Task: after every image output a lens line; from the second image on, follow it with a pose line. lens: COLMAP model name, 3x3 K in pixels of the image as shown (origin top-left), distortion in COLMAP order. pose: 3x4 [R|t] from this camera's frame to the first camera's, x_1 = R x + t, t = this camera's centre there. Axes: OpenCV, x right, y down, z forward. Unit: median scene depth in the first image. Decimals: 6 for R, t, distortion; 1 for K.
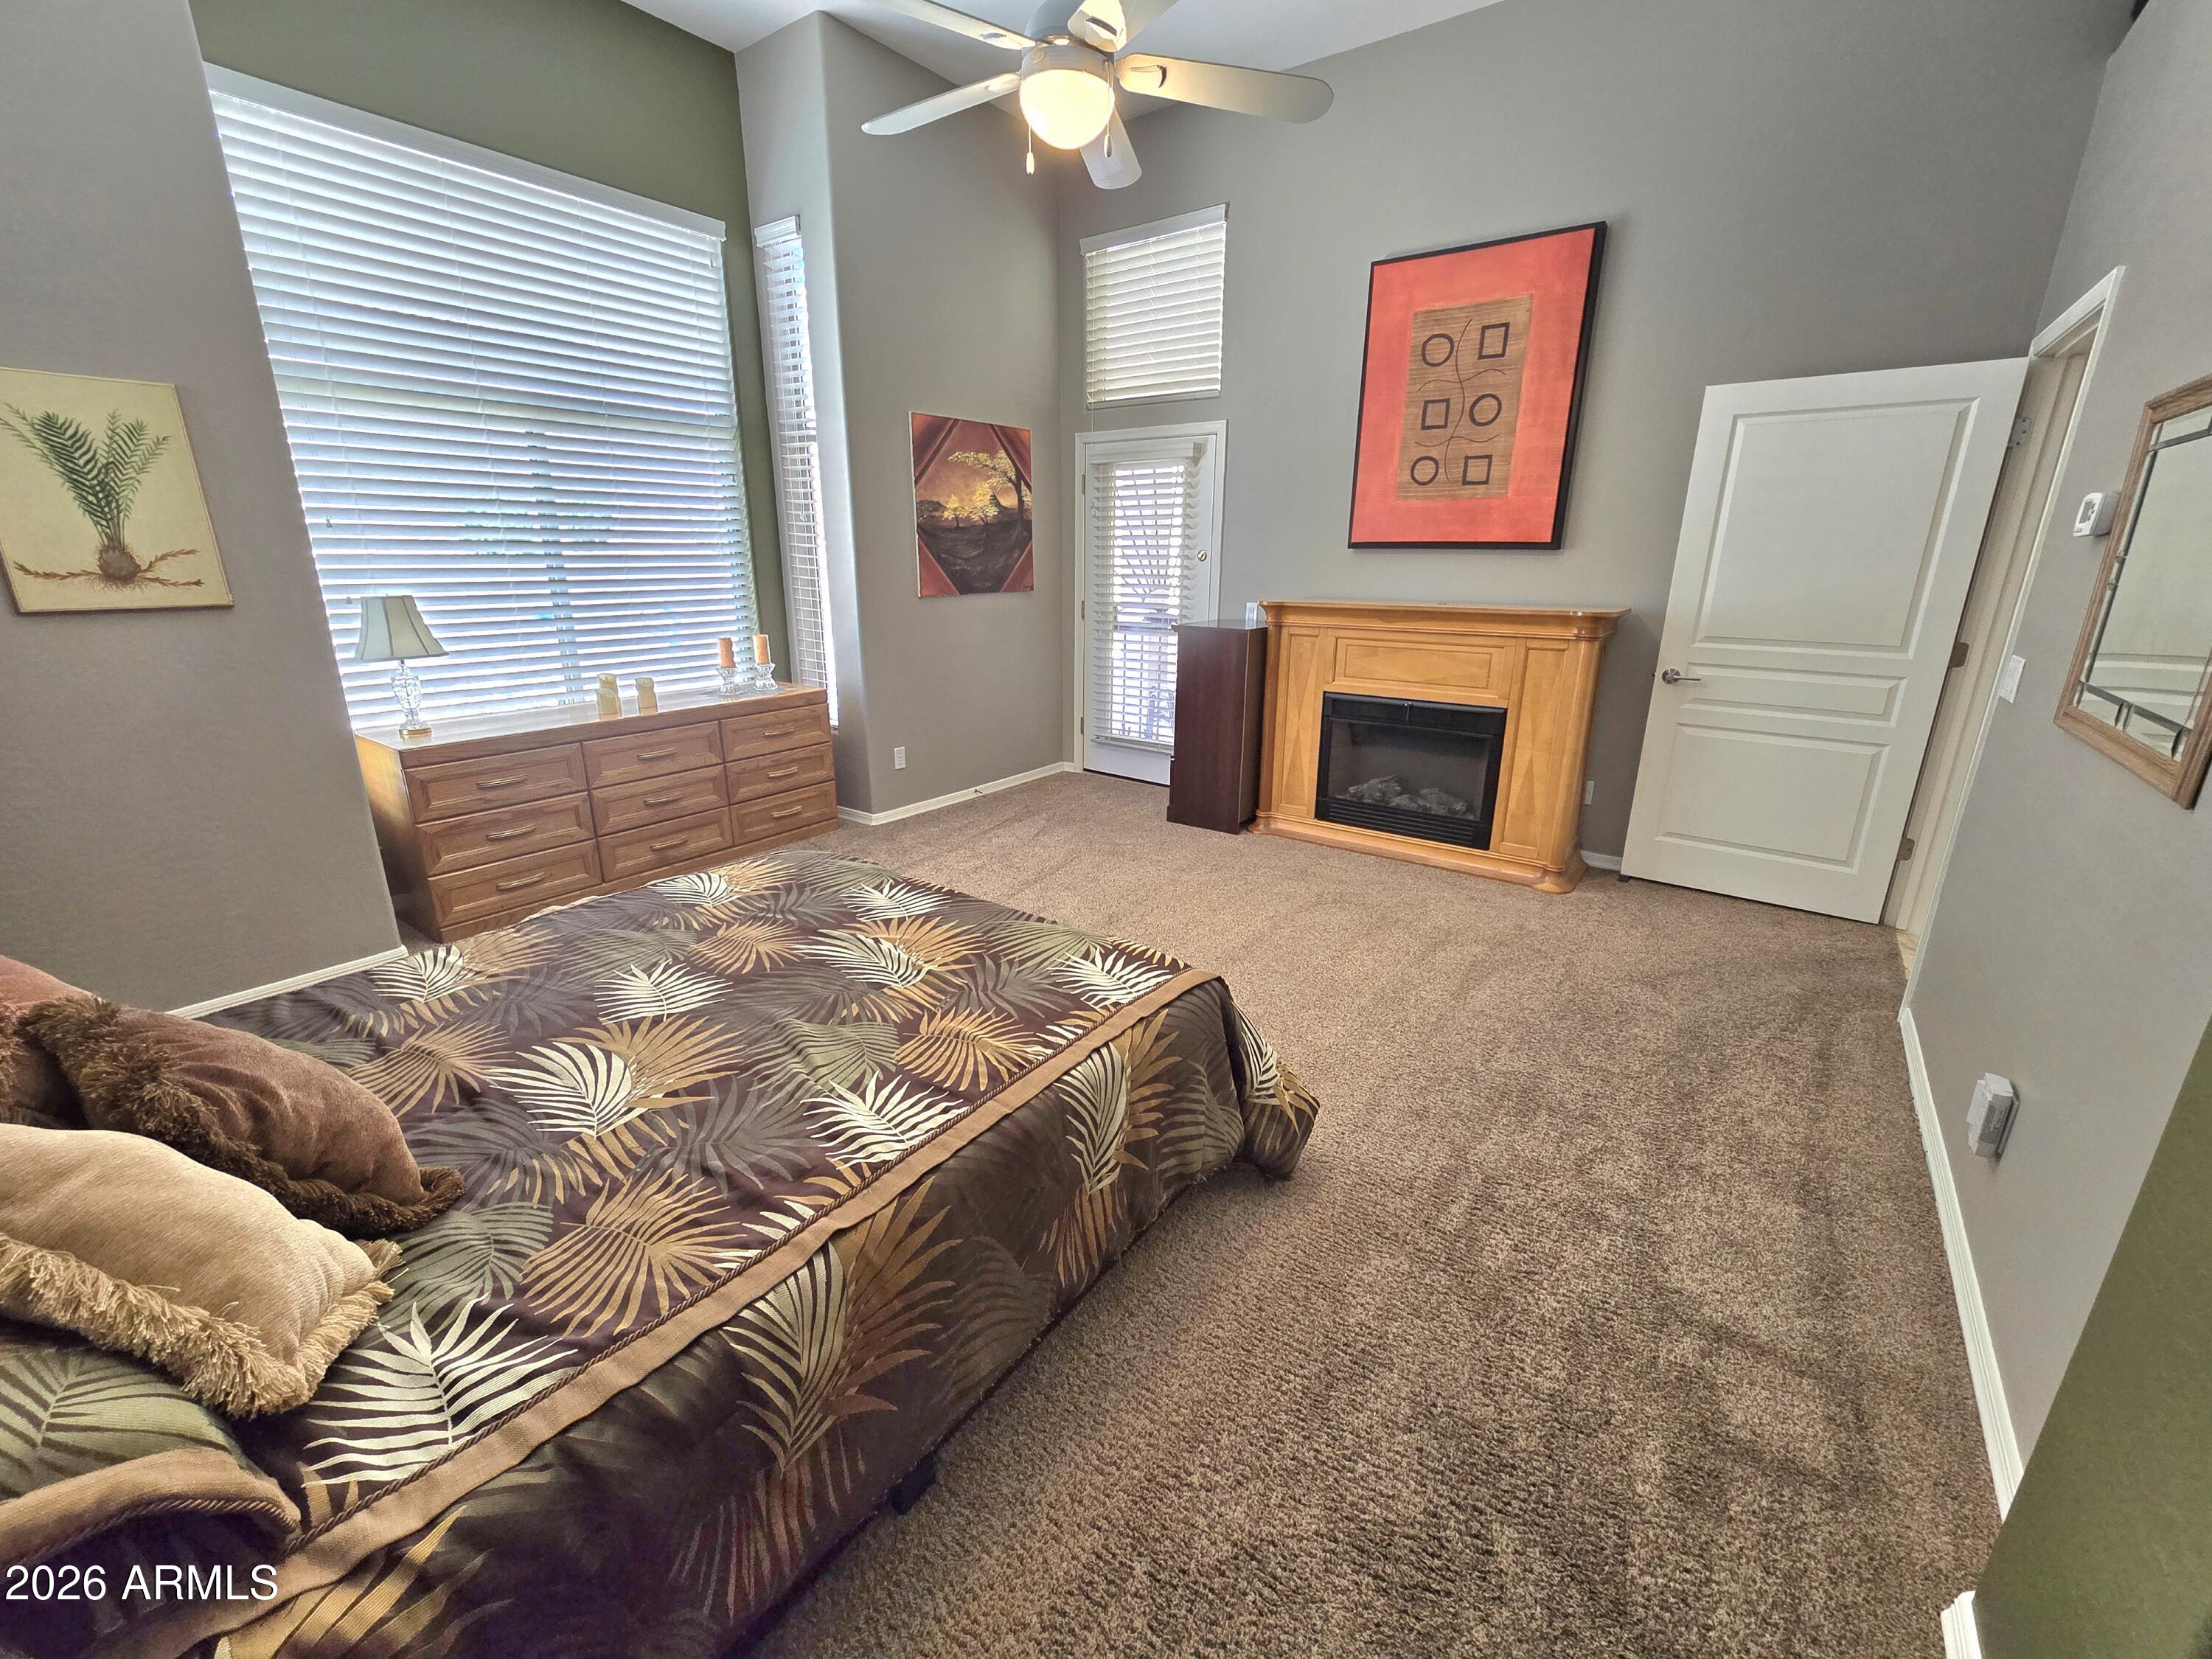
lens RADIAL K [[897.8, 0, 1086.7], [0, 897.8, 820.8], [0, 0, 1]] dist [-0.001181, 0.000125]
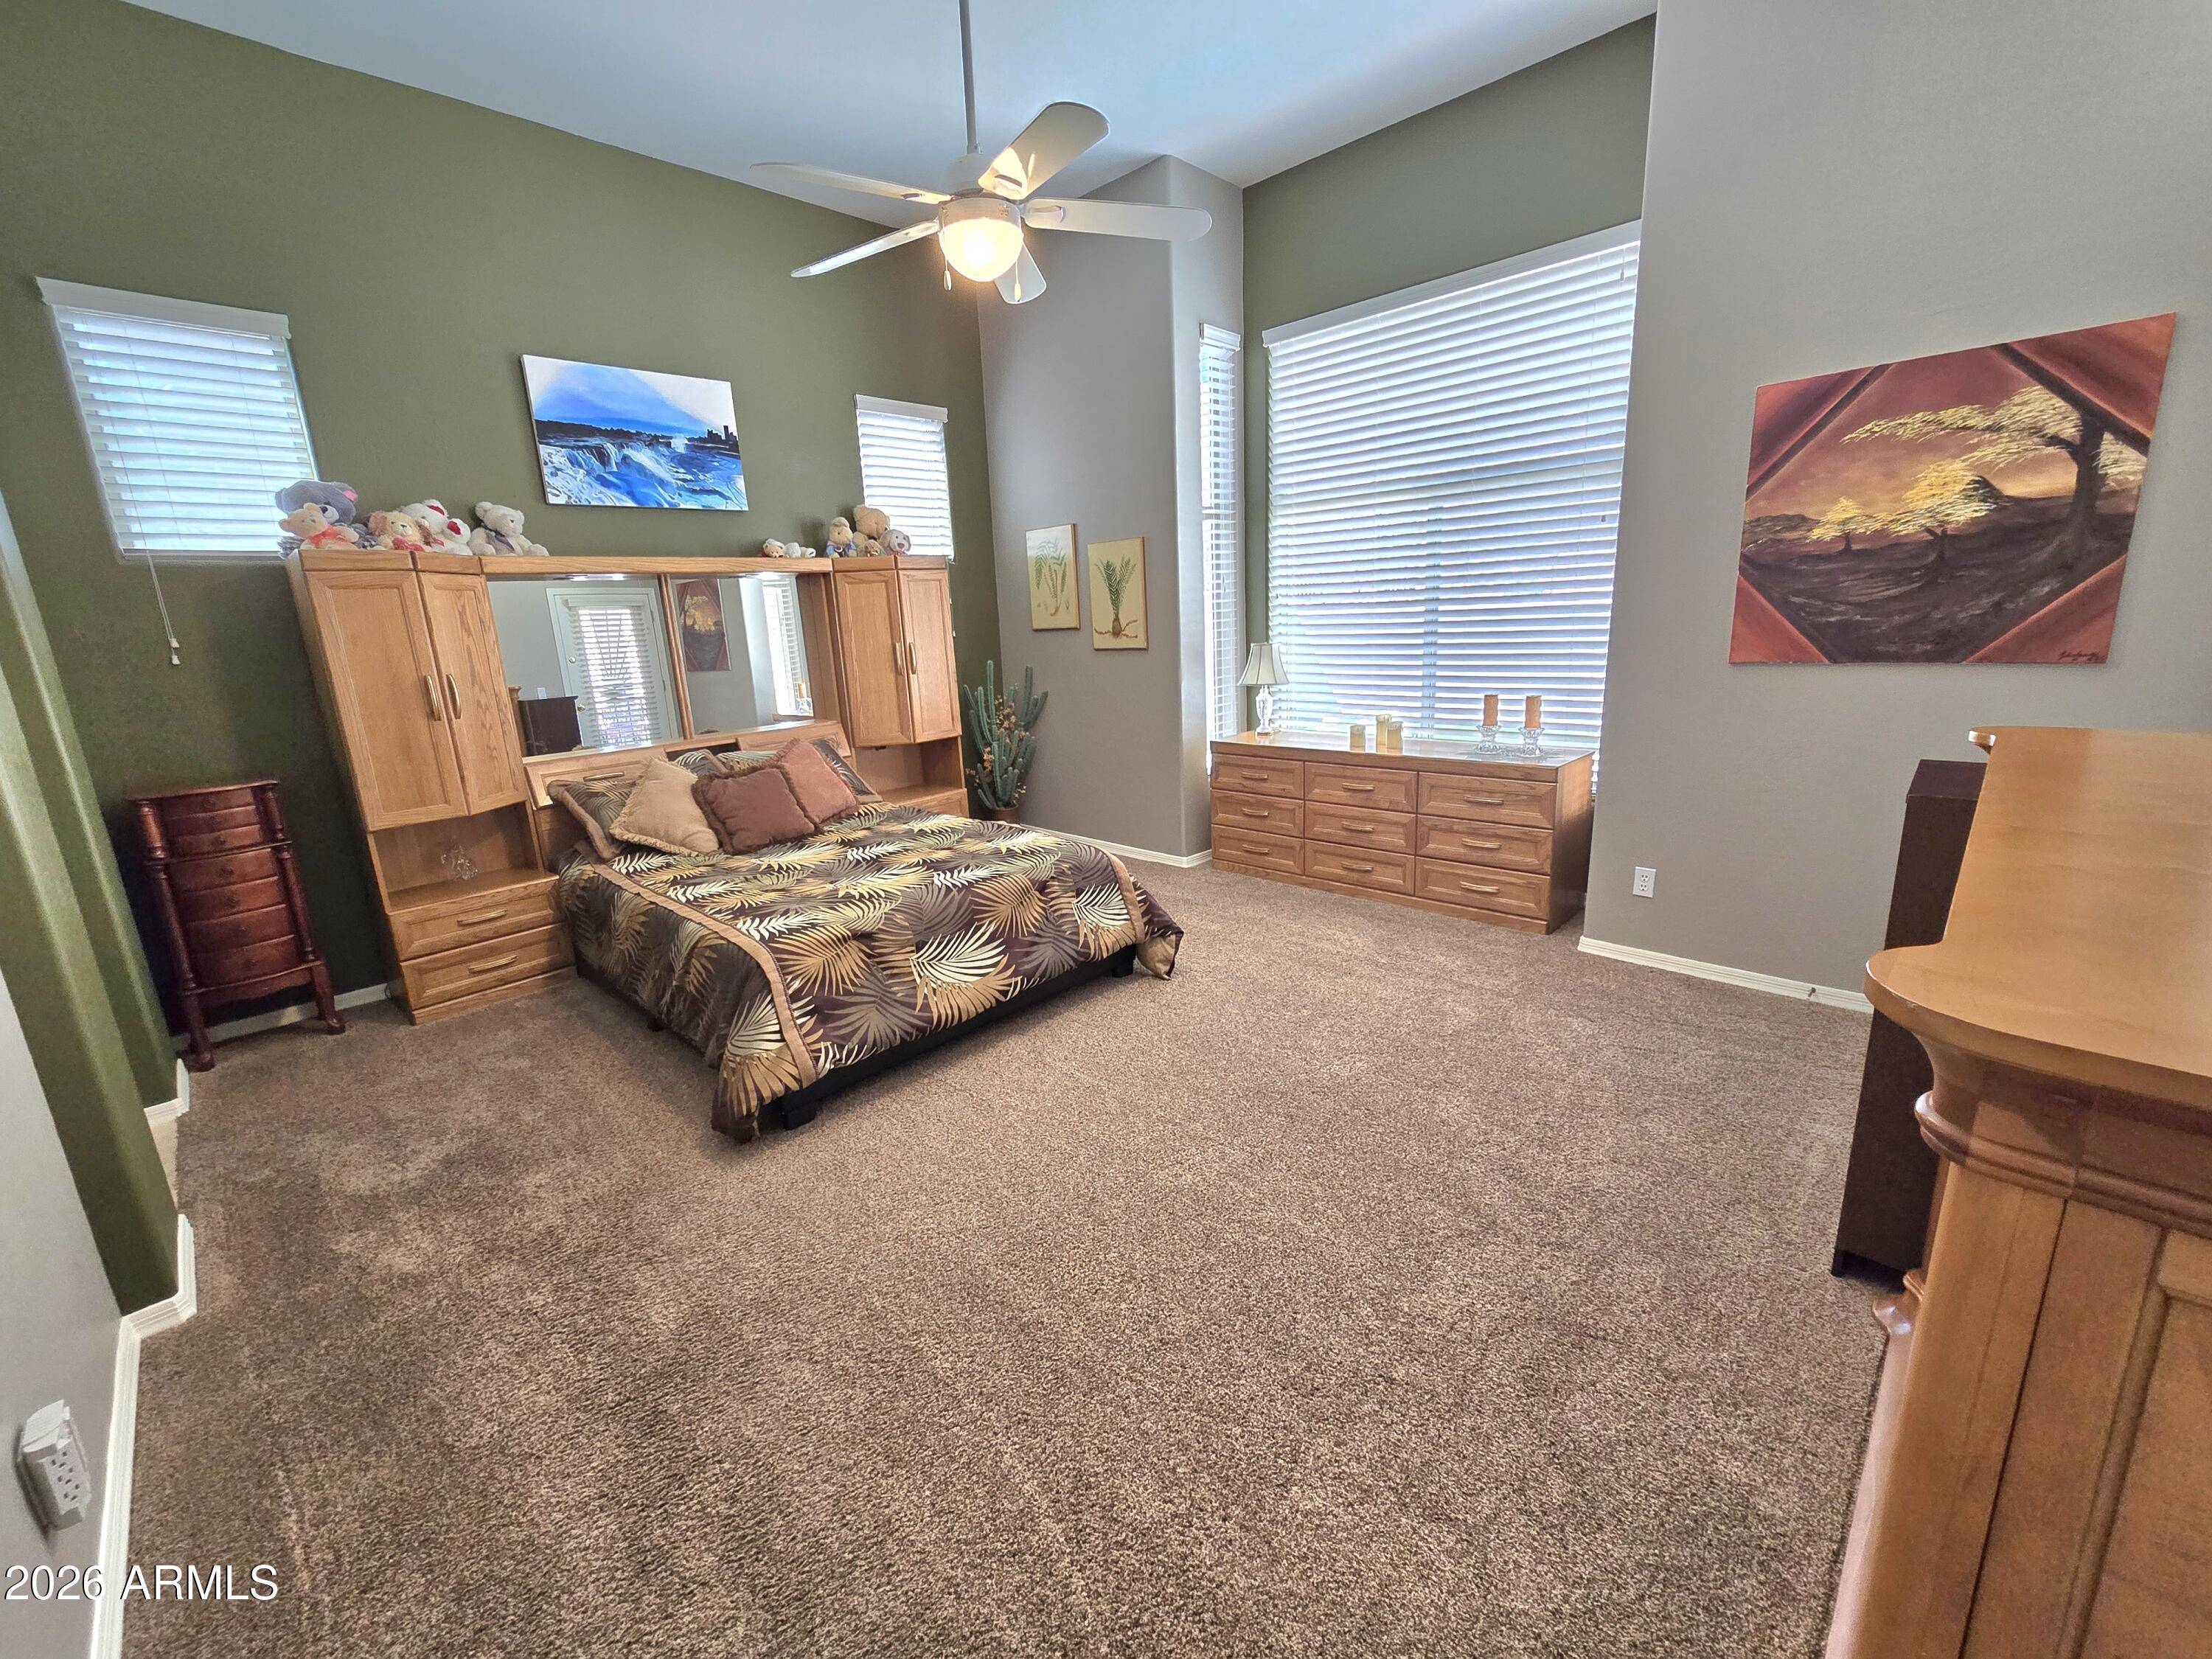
lens RADIAL K [[897.8, 0, 1086.7], [0, 897.8, 820.8], [0, 0, 1]] dist [-0.001181, 0.000125]
pose [[-0.138639, 0.228829, -0.963544, 0.572964], [-0.235869, 0.937312, 0.256537, -0.208551], [0.961845, 0.262836, -0.075975, 0.655924]]
